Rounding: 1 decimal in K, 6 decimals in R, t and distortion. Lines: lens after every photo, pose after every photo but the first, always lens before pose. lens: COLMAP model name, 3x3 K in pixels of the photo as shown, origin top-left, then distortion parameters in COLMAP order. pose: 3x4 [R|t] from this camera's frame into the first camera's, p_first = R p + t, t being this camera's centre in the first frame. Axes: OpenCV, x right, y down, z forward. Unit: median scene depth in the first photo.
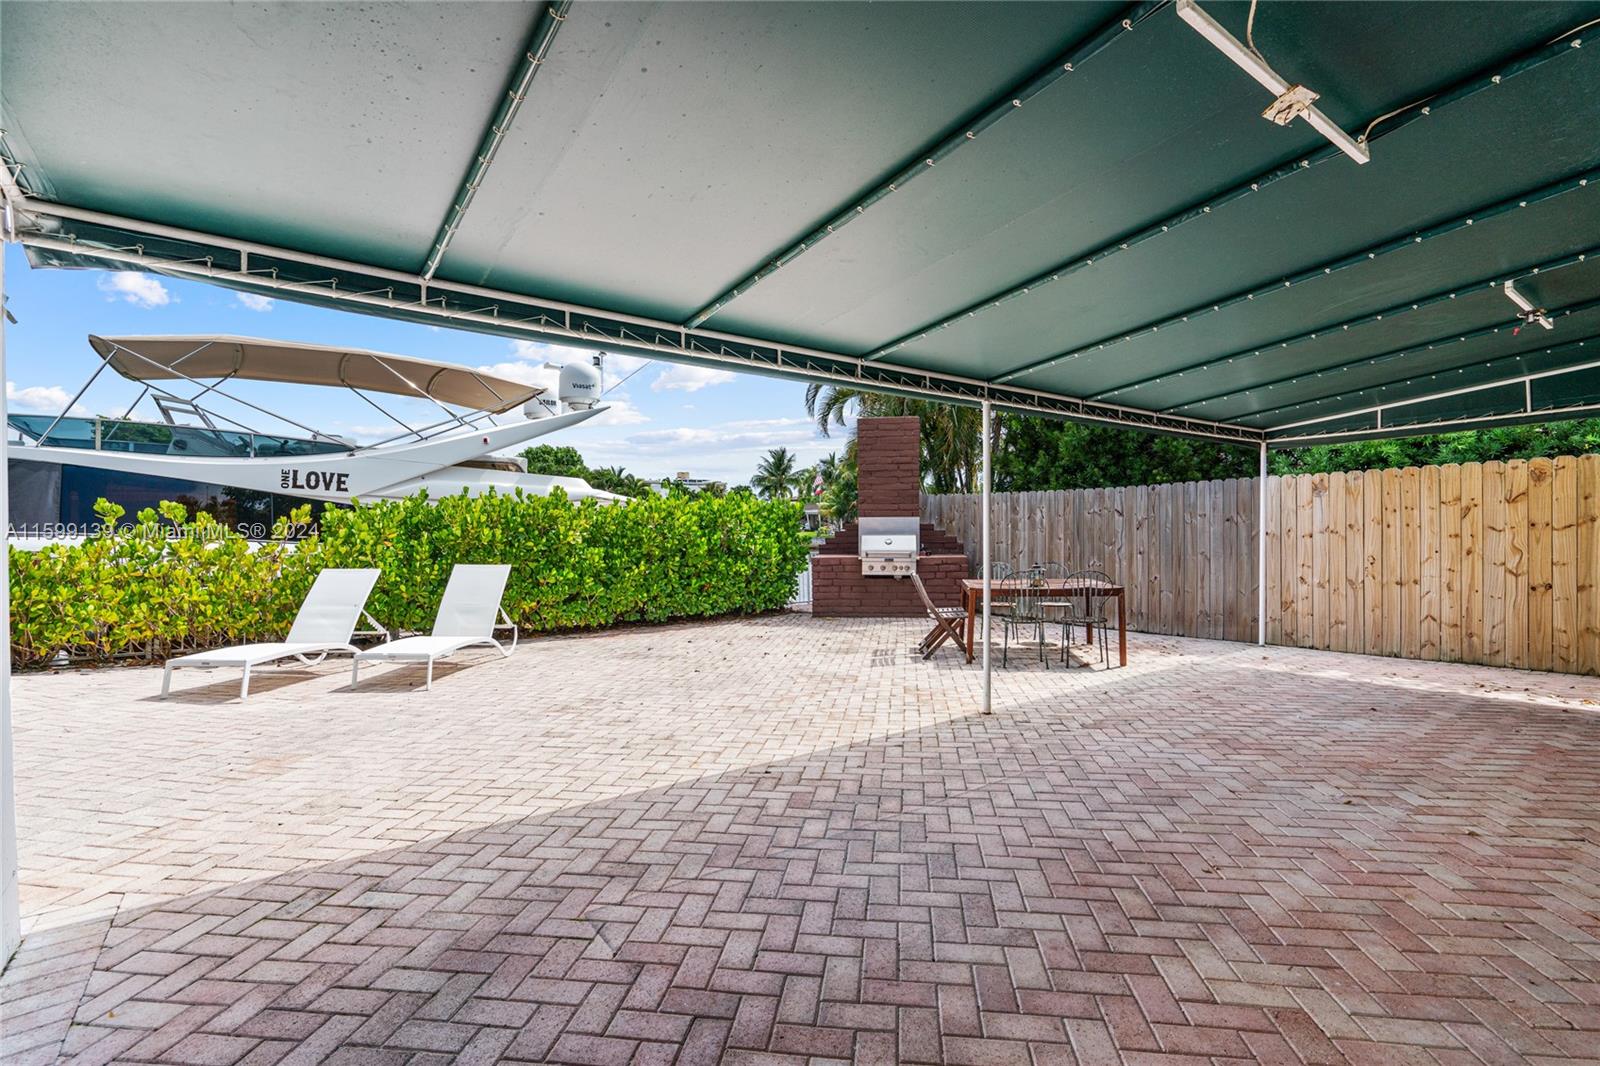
lens RADIAL K [[730.0, 0, 785.0], [0, 730.0, 534.8], [0, 0, 1]] dist [-0.006443, 0.002024]
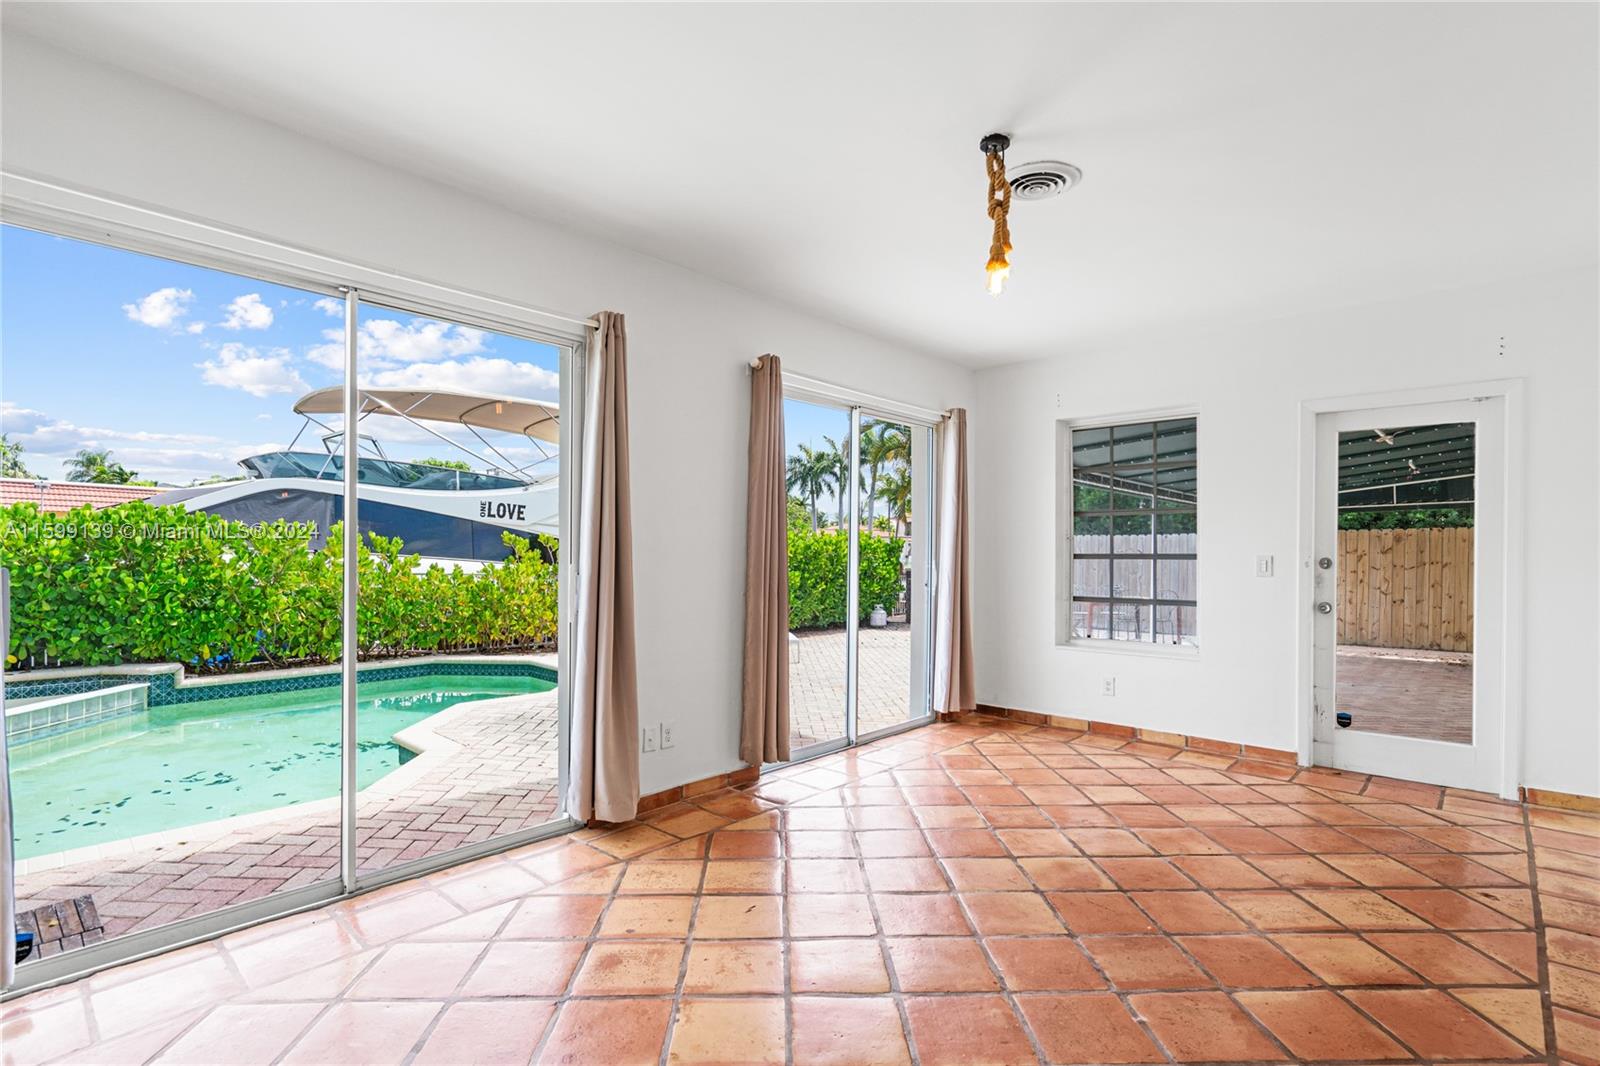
lens RADIAL K [[730.0, 0, 790.4], [0, 730.0, 566.1], [0, 0, 1]] dist [-0.006443, 0.002024]
pose [[0.986848, 0.014523, 0.160997, -0.418103], [-0.016750, 0.999782, 0.012481, -0.007310], [-0.160781, -0.015013, 0.986876, -0.303869]]
